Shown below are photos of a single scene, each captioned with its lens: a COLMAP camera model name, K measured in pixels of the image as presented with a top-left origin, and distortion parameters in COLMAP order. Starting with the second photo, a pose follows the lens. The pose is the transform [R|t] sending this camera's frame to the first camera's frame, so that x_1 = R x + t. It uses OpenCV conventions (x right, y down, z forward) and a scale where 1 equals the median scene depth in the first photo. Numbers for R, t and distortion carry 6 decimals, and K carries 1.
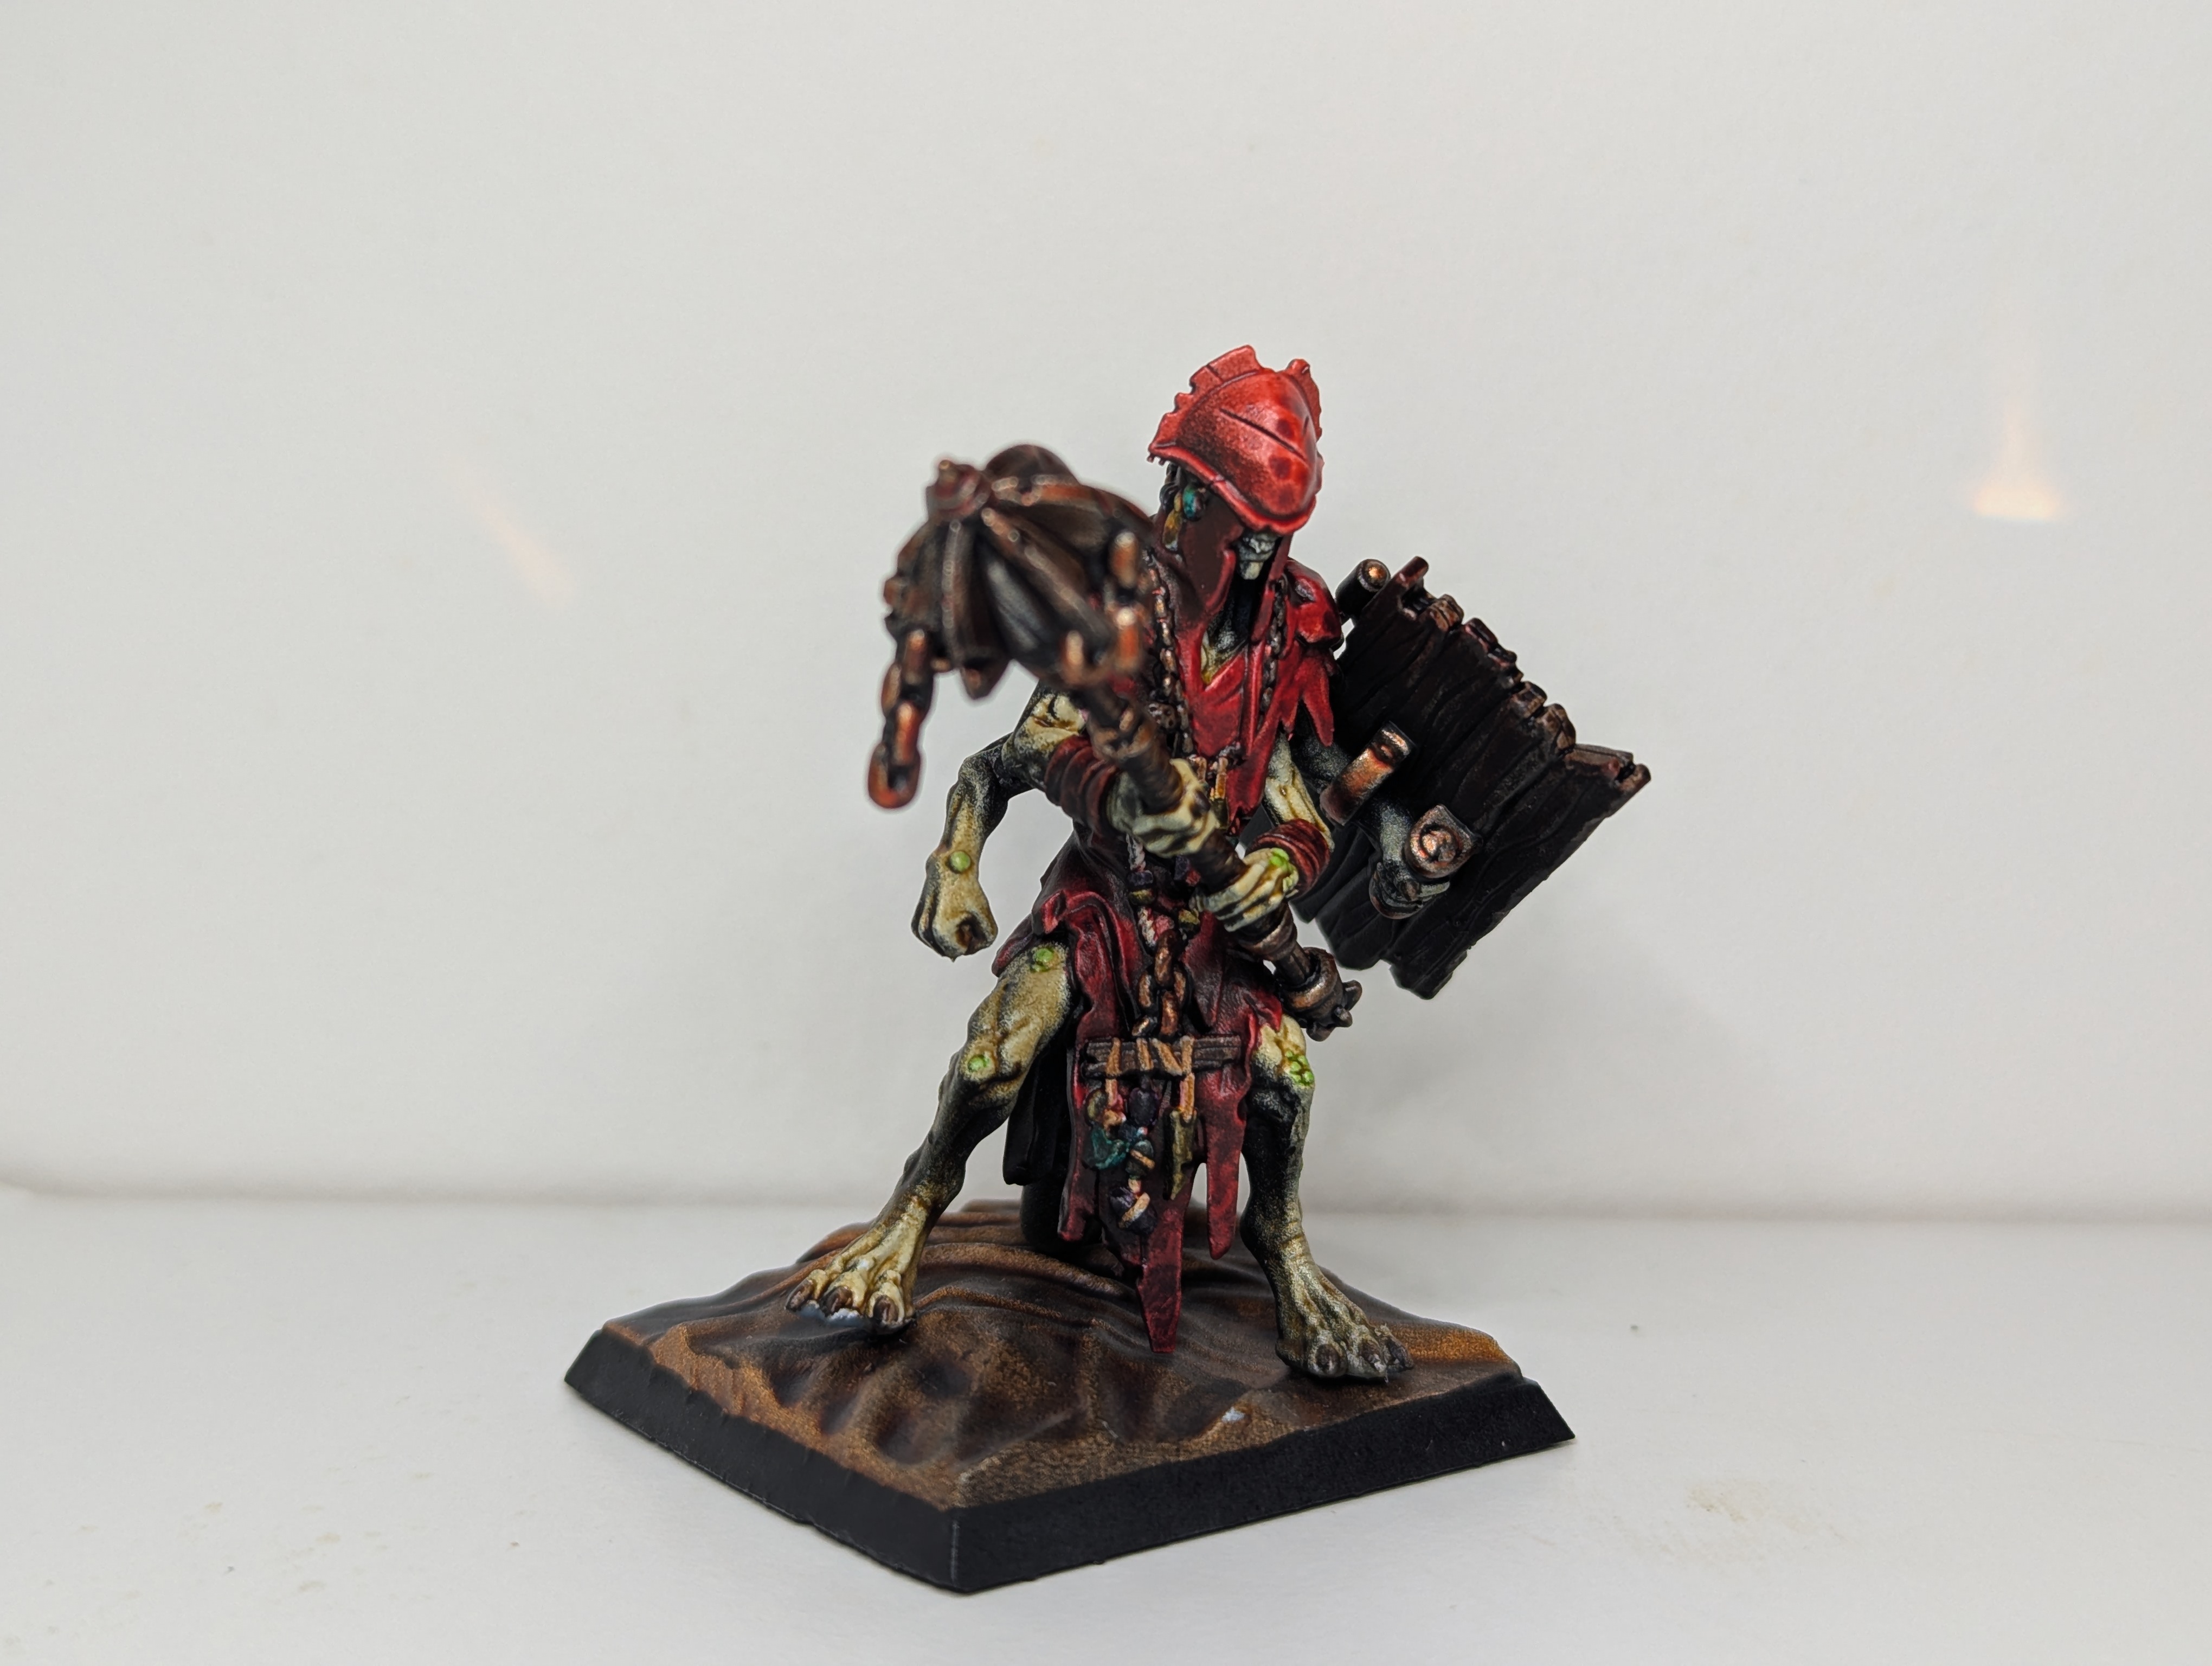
lens RADIAL K [[3325.3, 0, 1106.0], [0, 3325.3, 833.0], [0, 0, 1]] dist [0.271045, -2.150896]
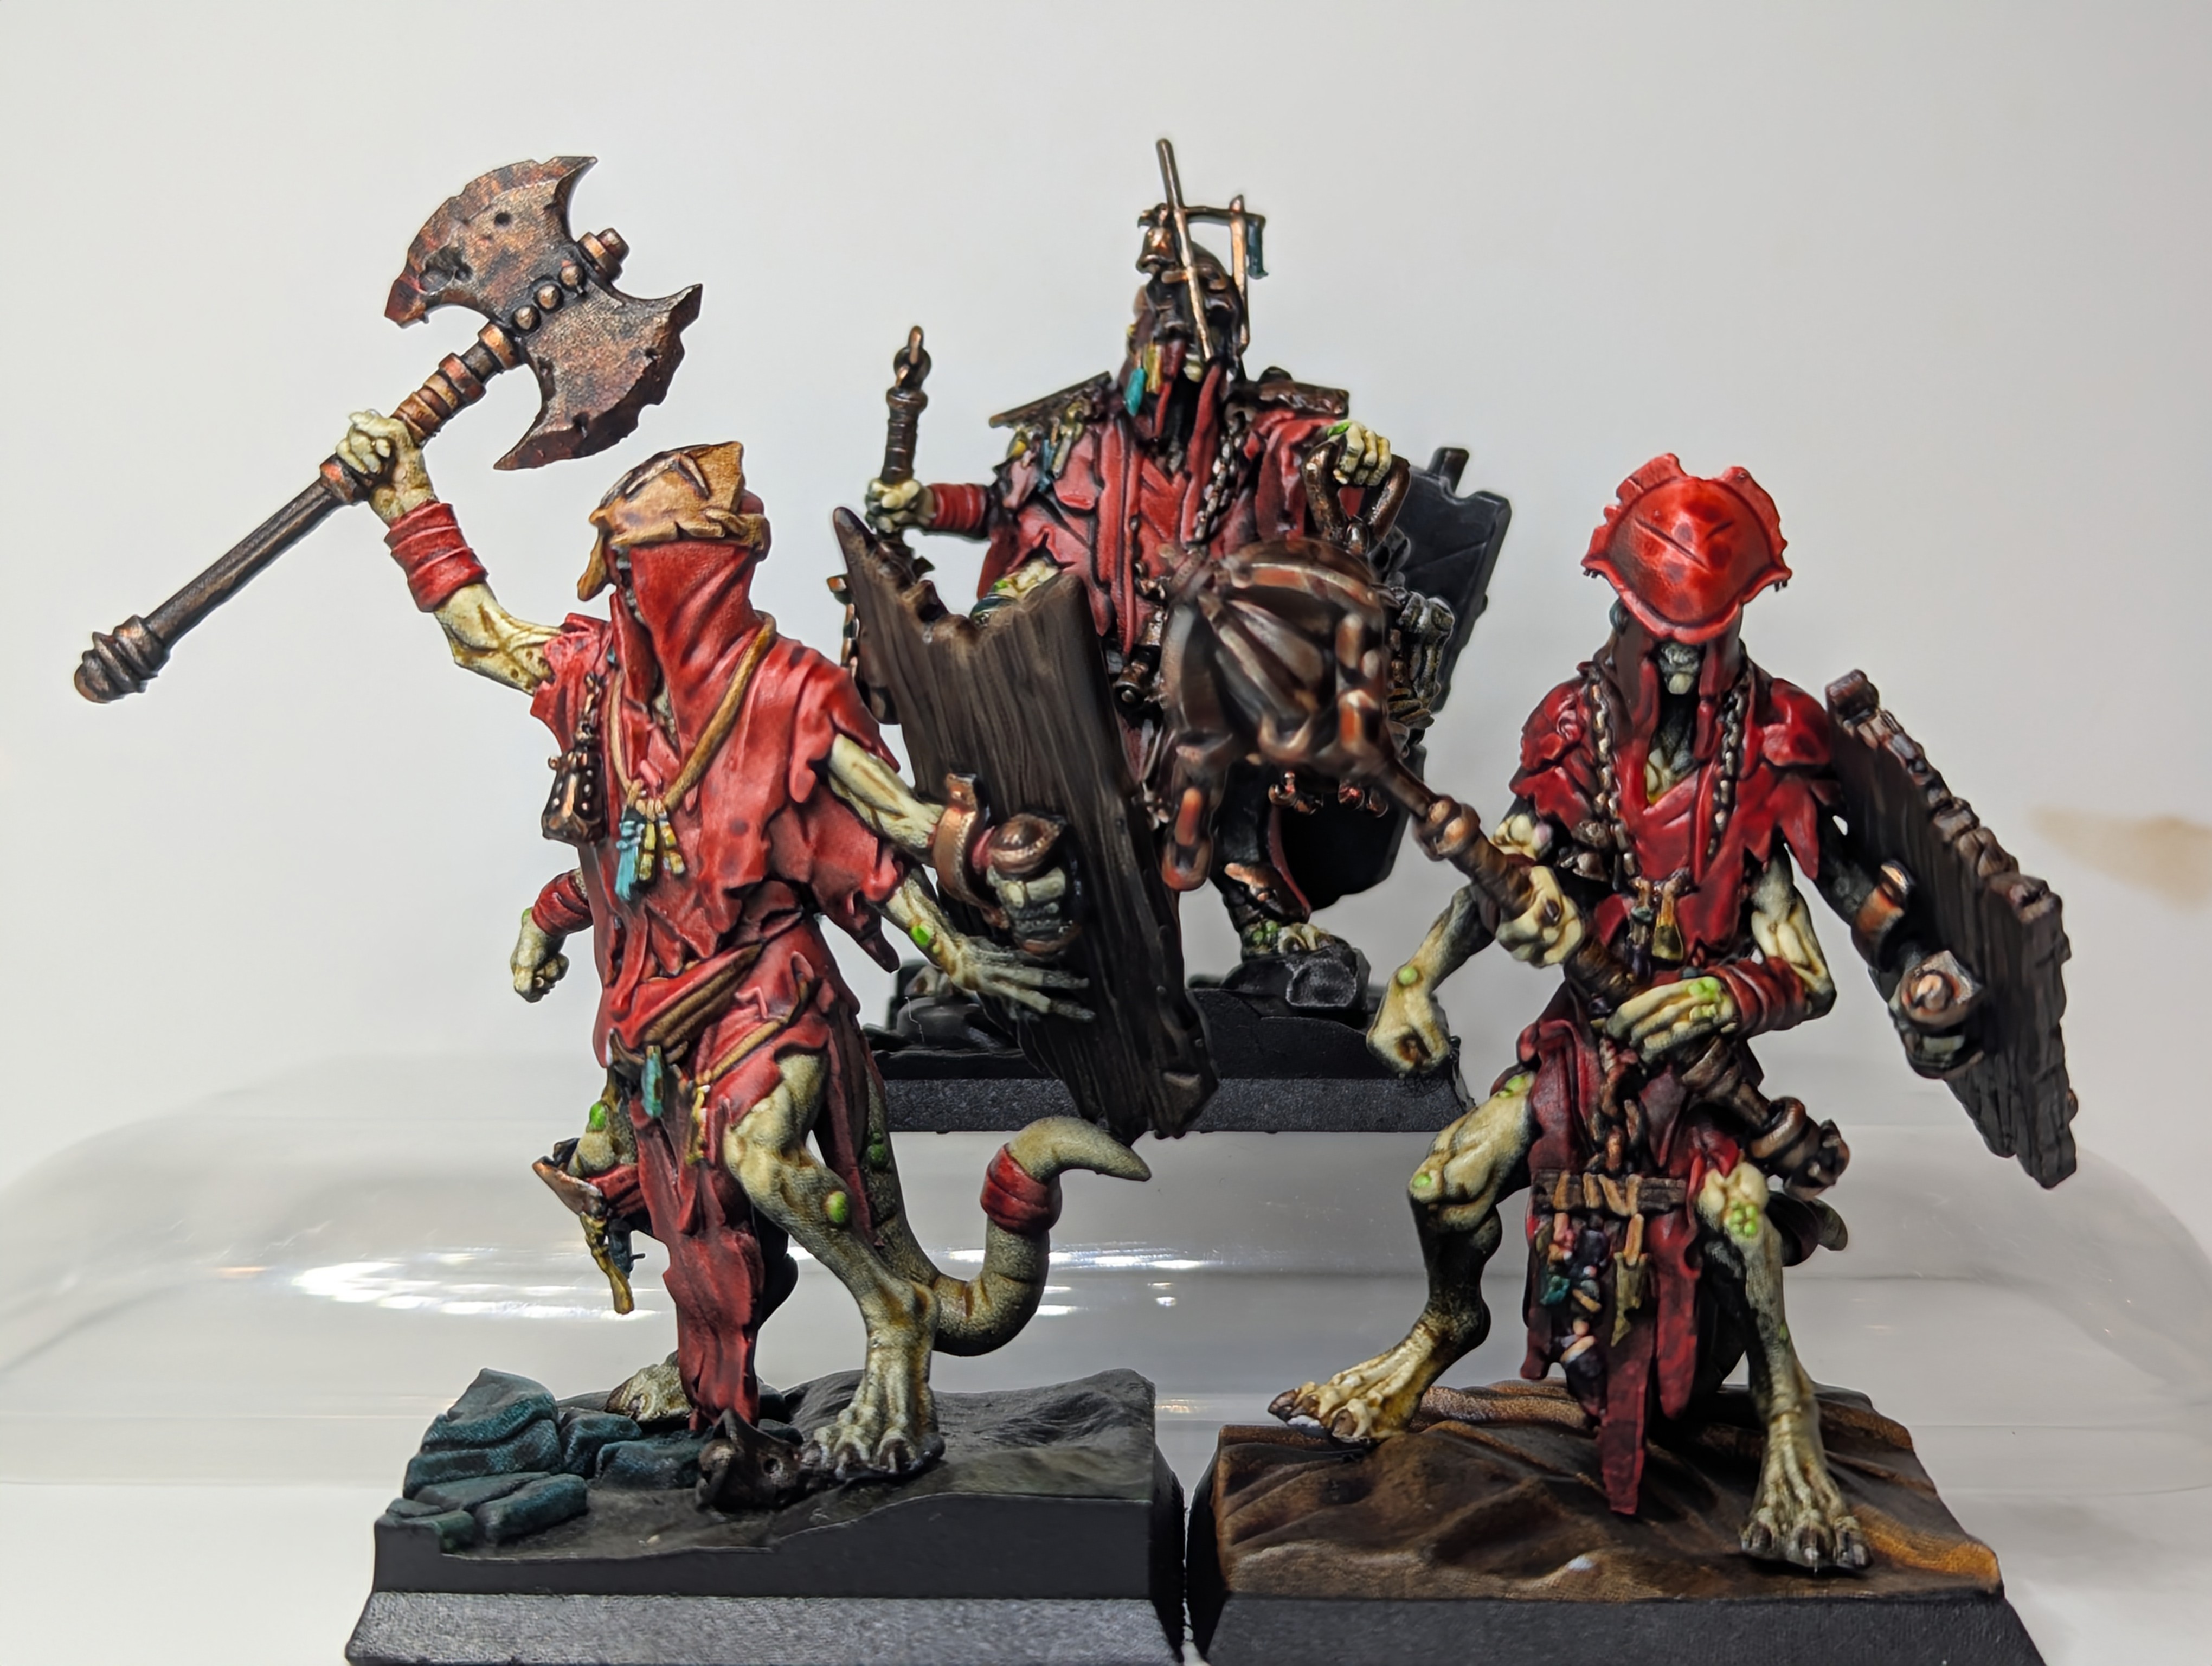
lens RADIAL K [[3325.3, 0, 1106.0], [0, 3325.3, 833.0], [0, 0, 1]] dist [0.271045, -2.150896]
pose [[0.788382, 0.008162, -0.615132, 0.494850], [-0.082278, 0.992328, -0.092284, 0.064984], [0.609660, 0.123367, 0.783004, 0.144915]]
